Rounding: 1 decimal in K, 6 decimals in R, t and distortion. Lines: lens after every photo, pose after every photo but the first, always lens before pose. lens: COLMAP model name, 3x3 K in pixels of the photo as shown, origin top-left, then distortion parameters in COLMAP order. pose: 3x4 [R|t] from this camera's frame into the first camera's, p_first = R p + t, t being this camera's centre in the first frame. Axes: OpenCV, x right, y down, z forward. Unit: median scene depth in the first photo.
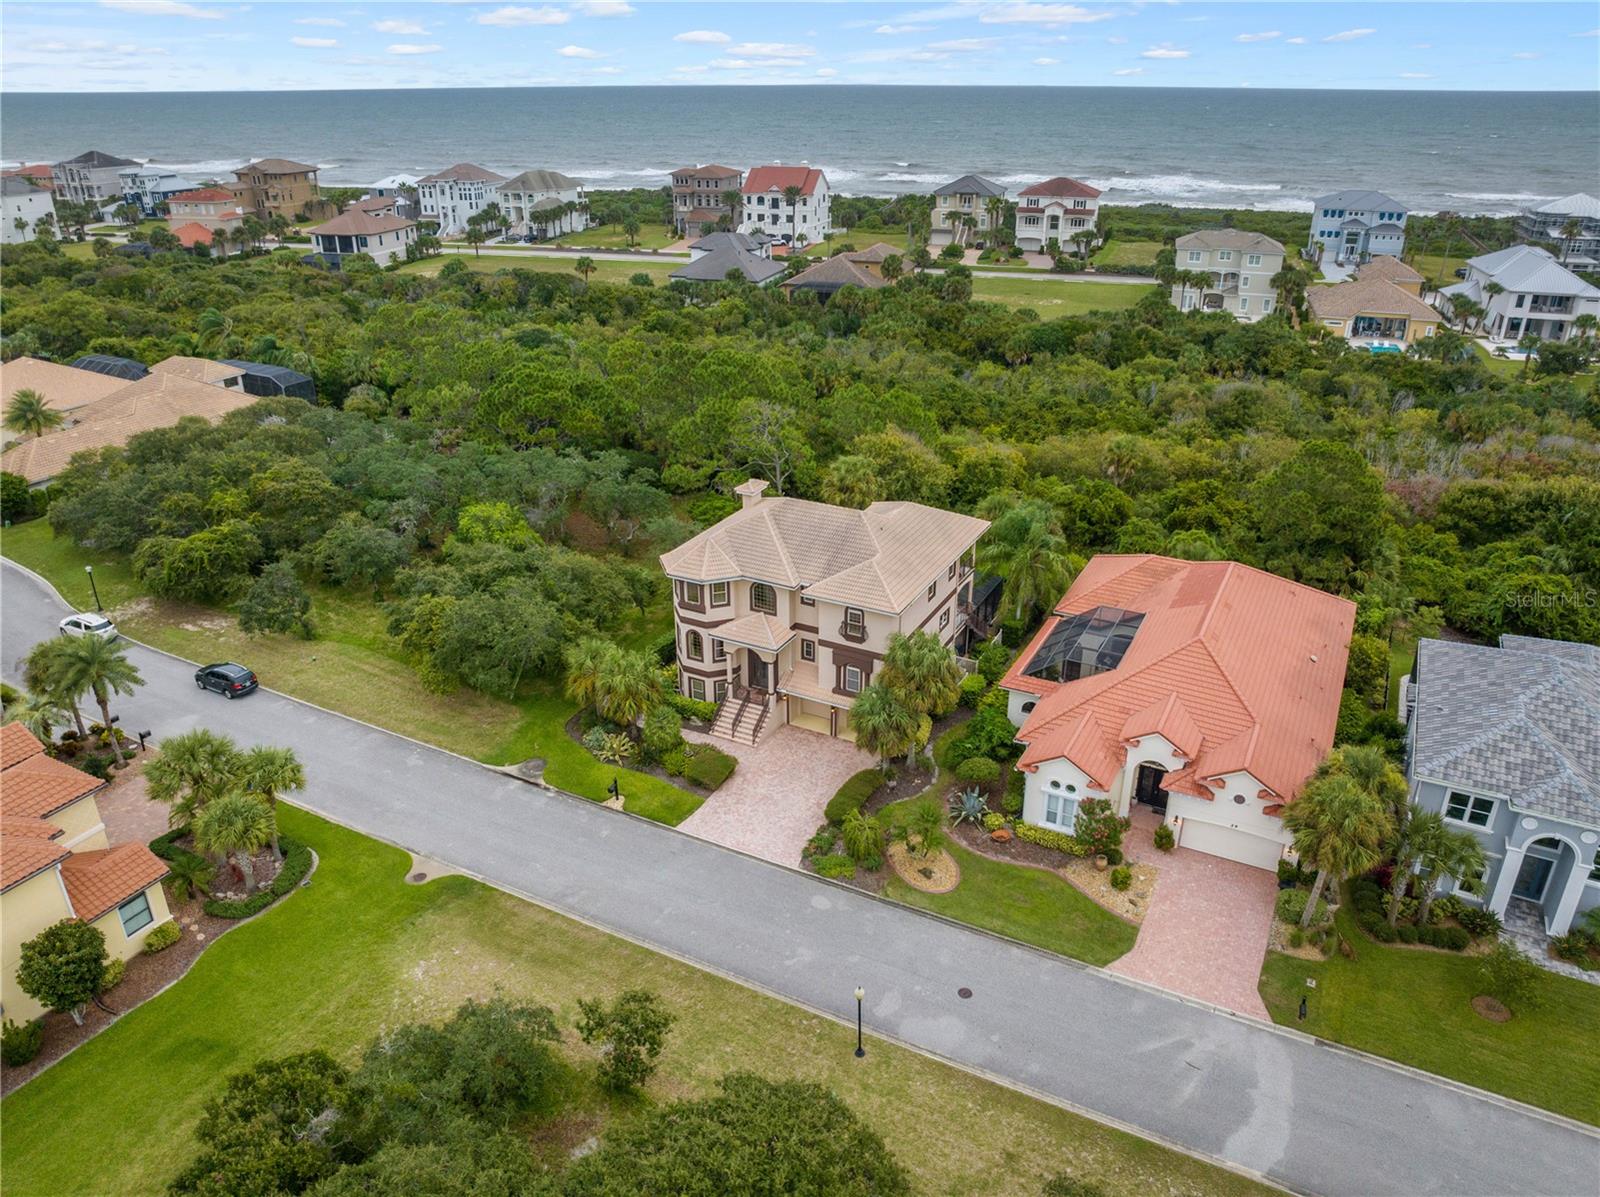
lens RADIAL K [[1125.8, 0, 801.4], [0, 1125.8, 594.3], [0, 0, 1]] dist [-0.038615, -0.000076]
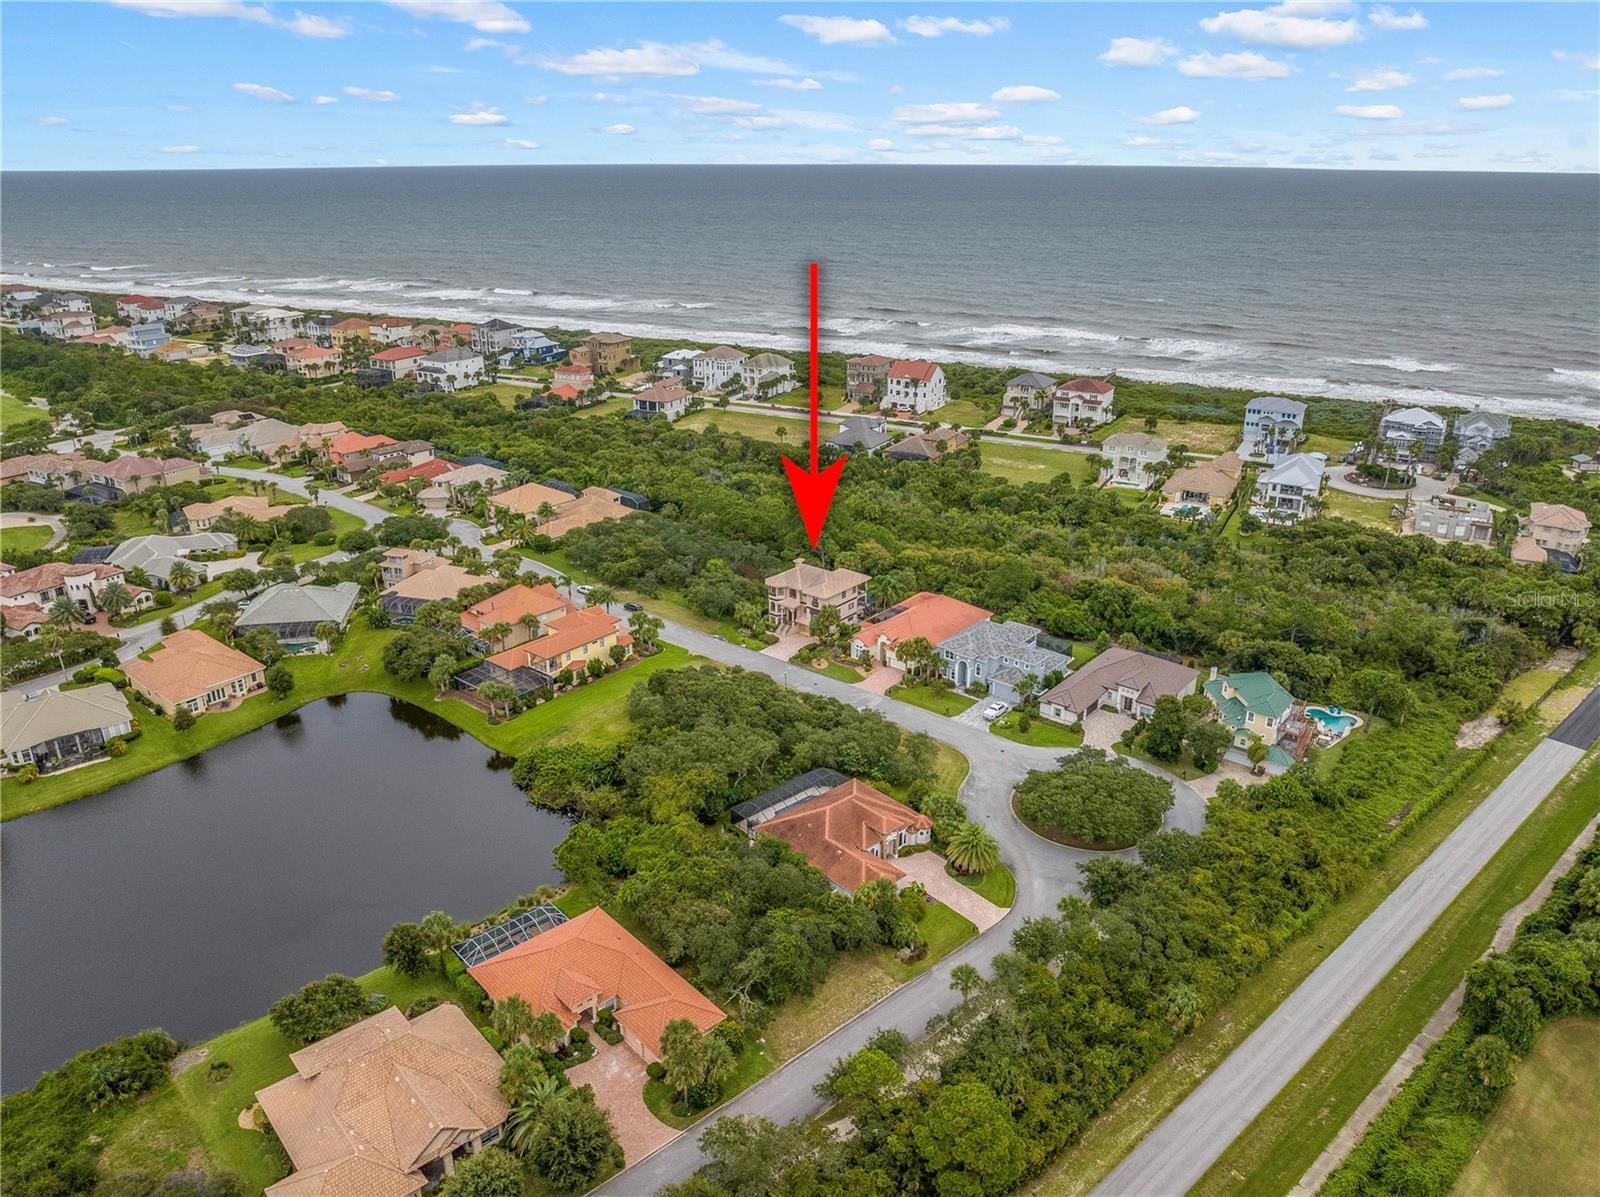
lens RADIAL K [[1125.8, 0, 801.4], [0, 1125.8, 594.3], [0, 0, 1]] dist [-0.038615, -0.000076]
pose [[0.977932, 0.077221, -0.194128, 0.628575], [-0.088648, 0.994763, -0.050873, 0.171035], [0.189183, 0.066959, 0.979656, -2.241371]]
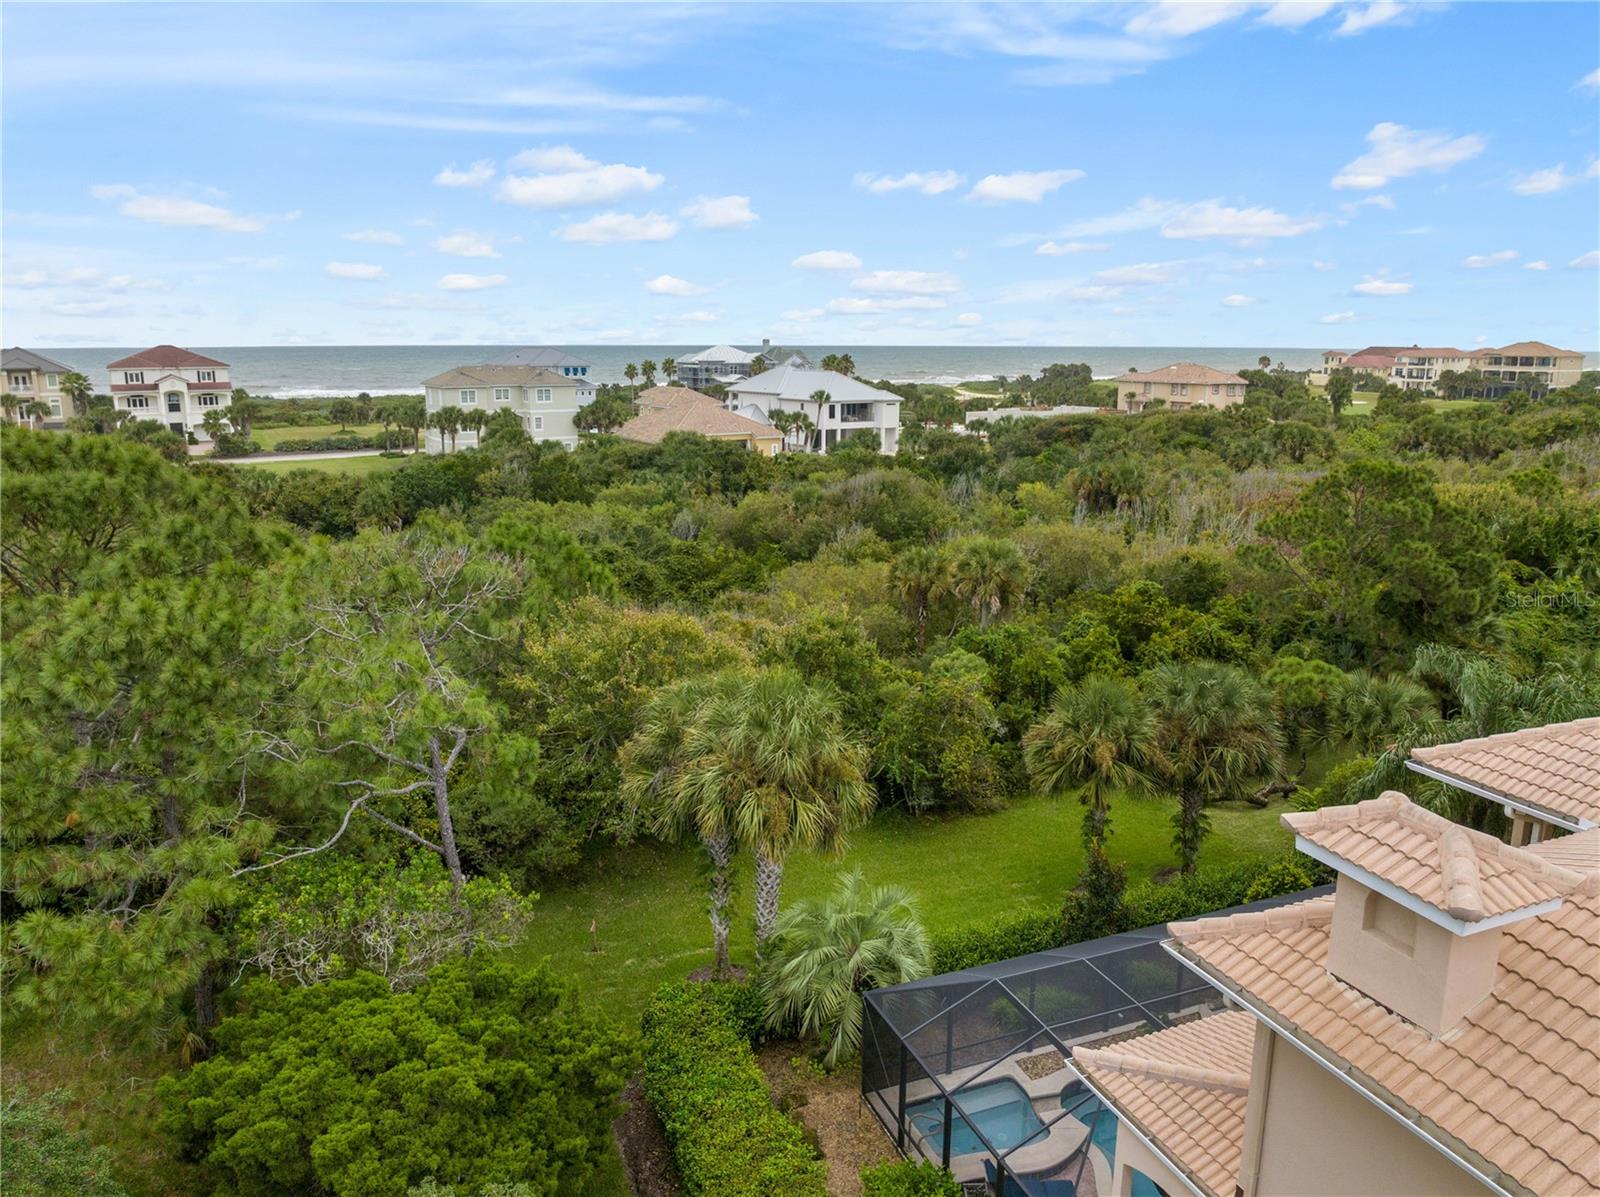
lens RADIAL K [[1125.8, 0, 801.4], [0, 1125.8, 594.3], [0, 0, 1]] dist [-0.038615, -0.000076]
pose [[0.651767, -0.162577, 0.740789, -0.210019], [0.313978, 0.946962, -0.068422, -0.154147], [-0.690375, 0.277186, 0.668244, 1.036305]]
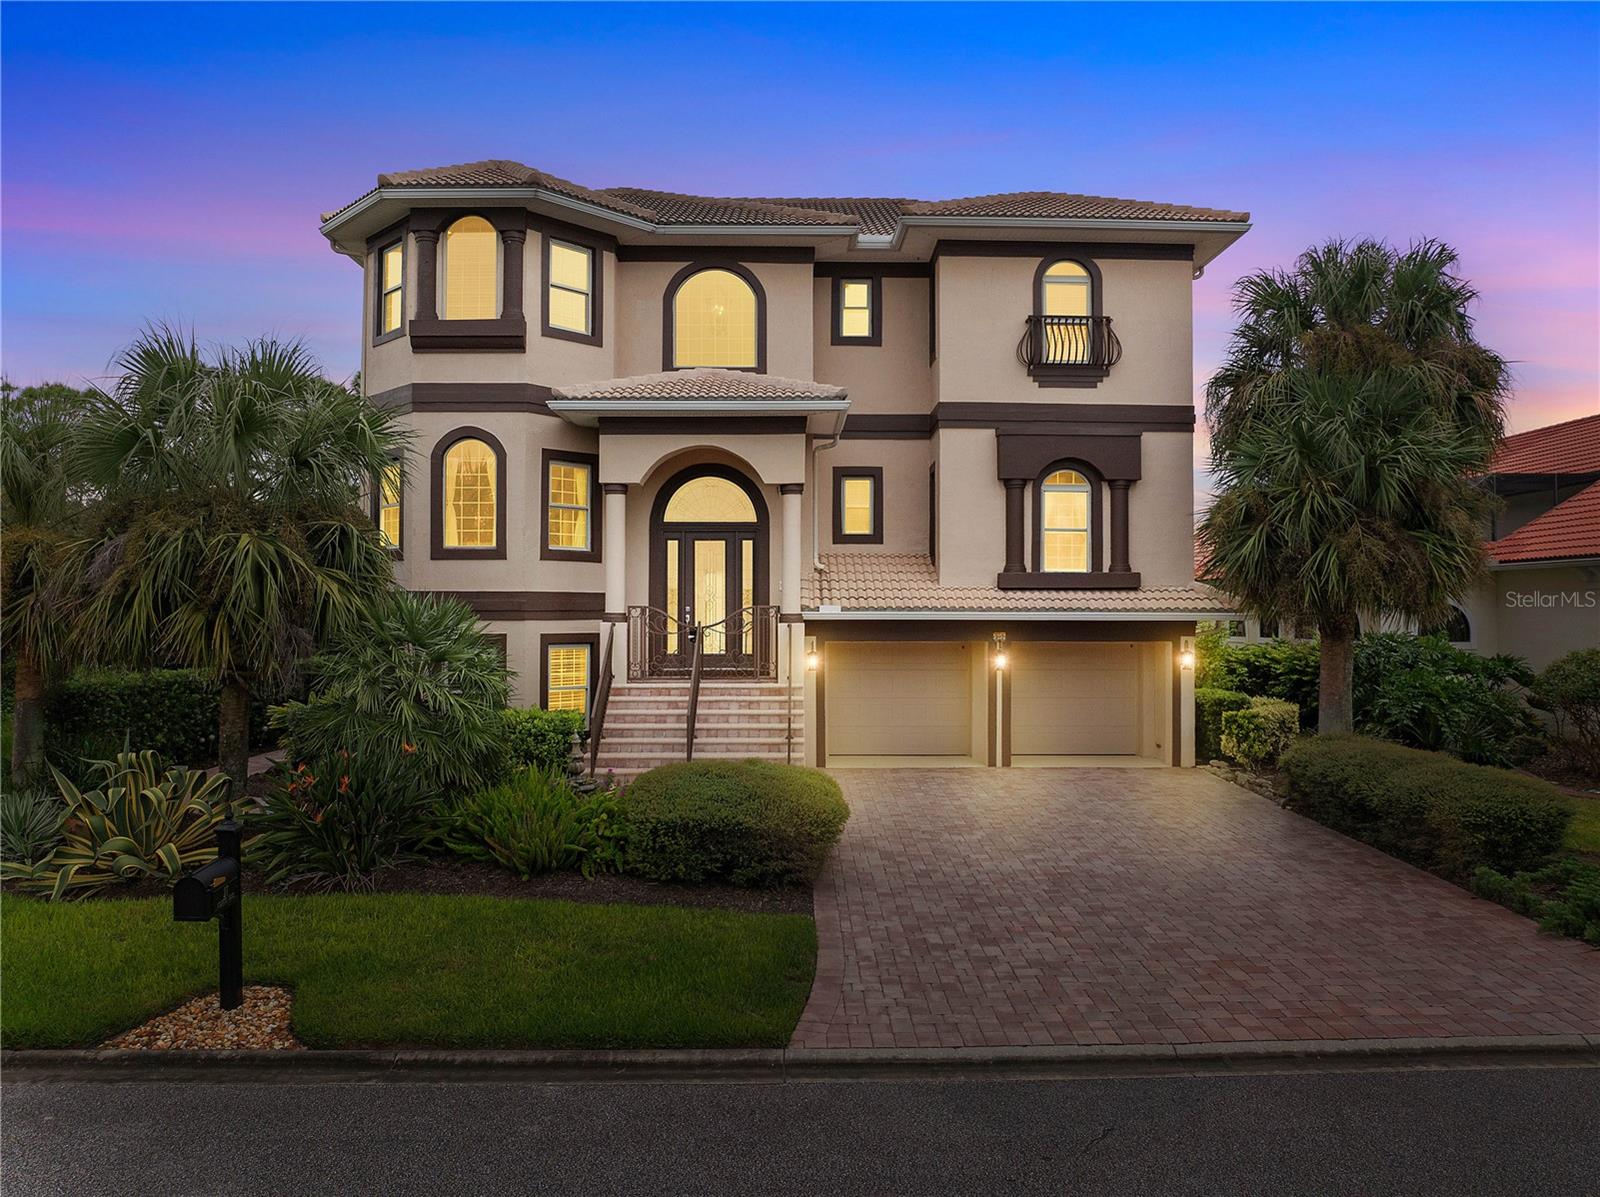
lens RADIAL K [[1125.8, 0, 801.4], [0, 1125.8, 594.3], [0, 0, 1]] dist [-0.038615, -0.000076]
pose [[0.877881, 0.010758, 0.478758, -0.151797], [0.198441, 0.901699, -0.384136, 0.183348], [-0.435828, 0.432230, 0.789450, 0.760765]]
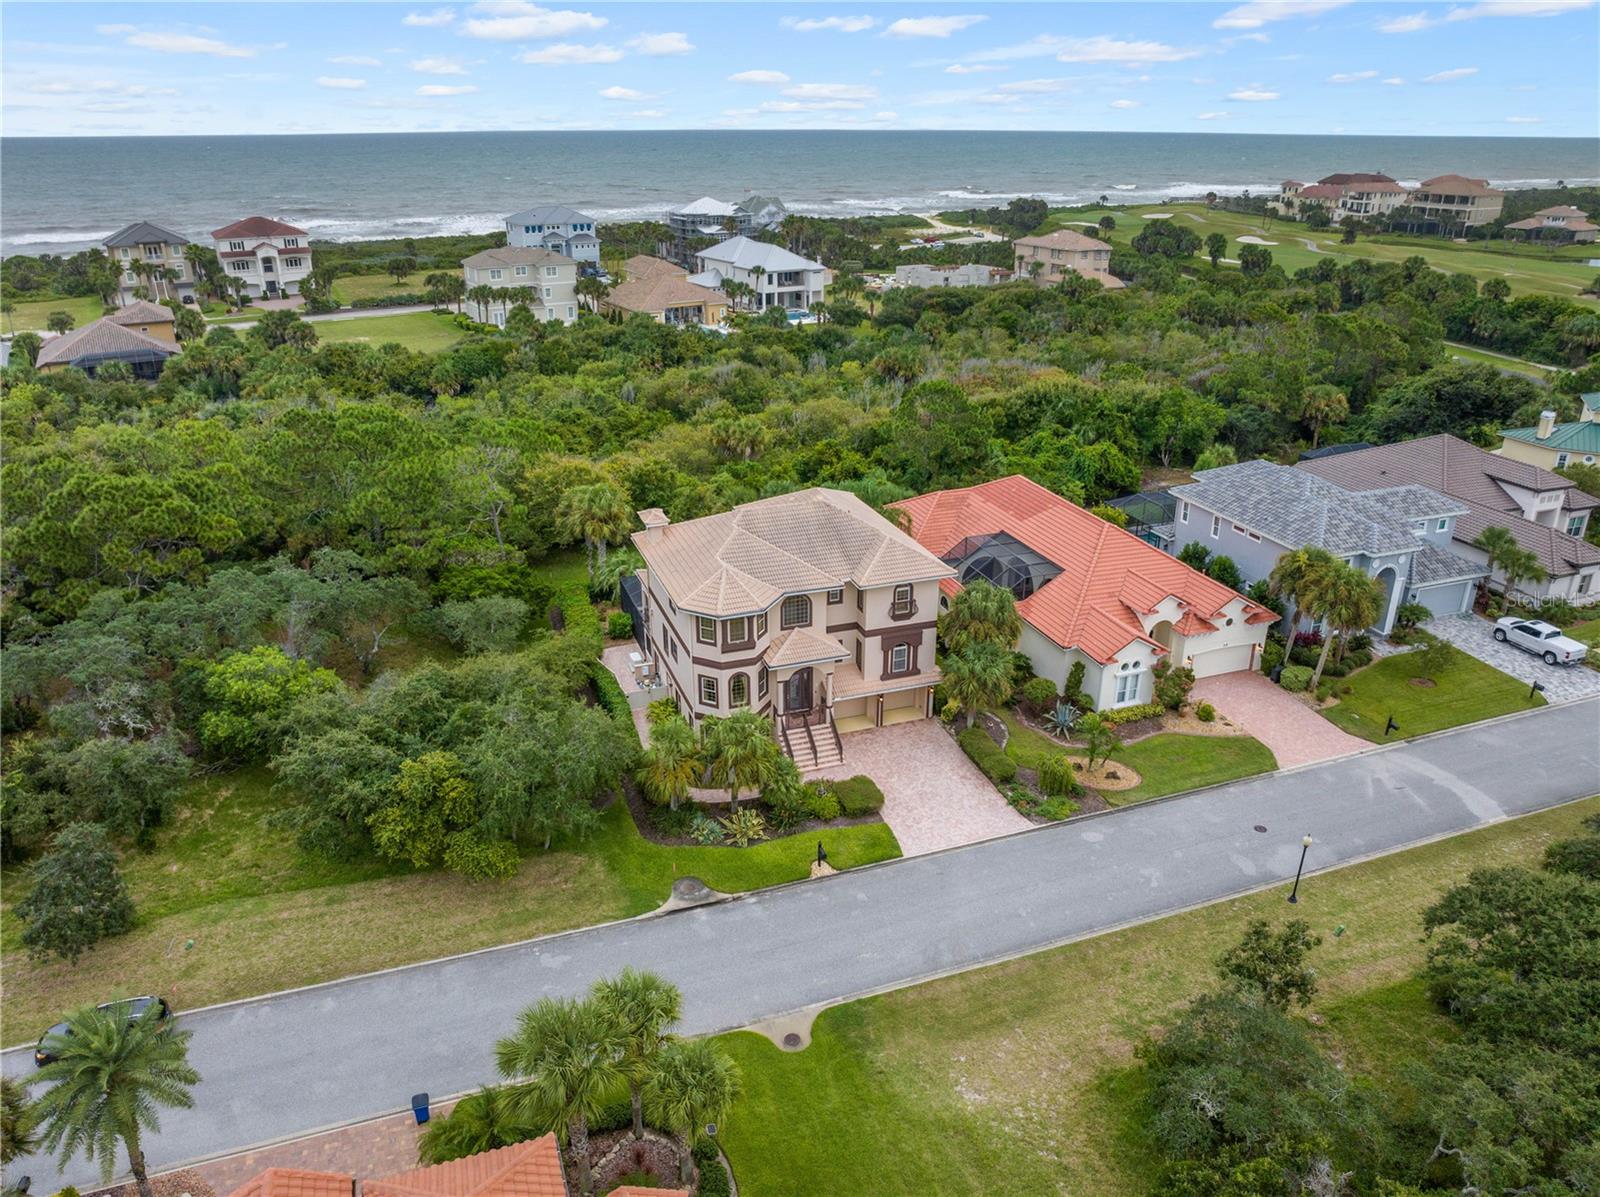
lens RADIAL K [[1125.8, 0, 801.4], [0, 1125.8, 594.3], [0, 0, 1]] dist [-0.038615, -0.000076]
pose [[0.675418, -0.283177, 0.680897, -0.637708], [0.306666, 0.947564, 0.089882, -0.089391], [-0.670646, 0.148100, 0.726843, 0.312387]]
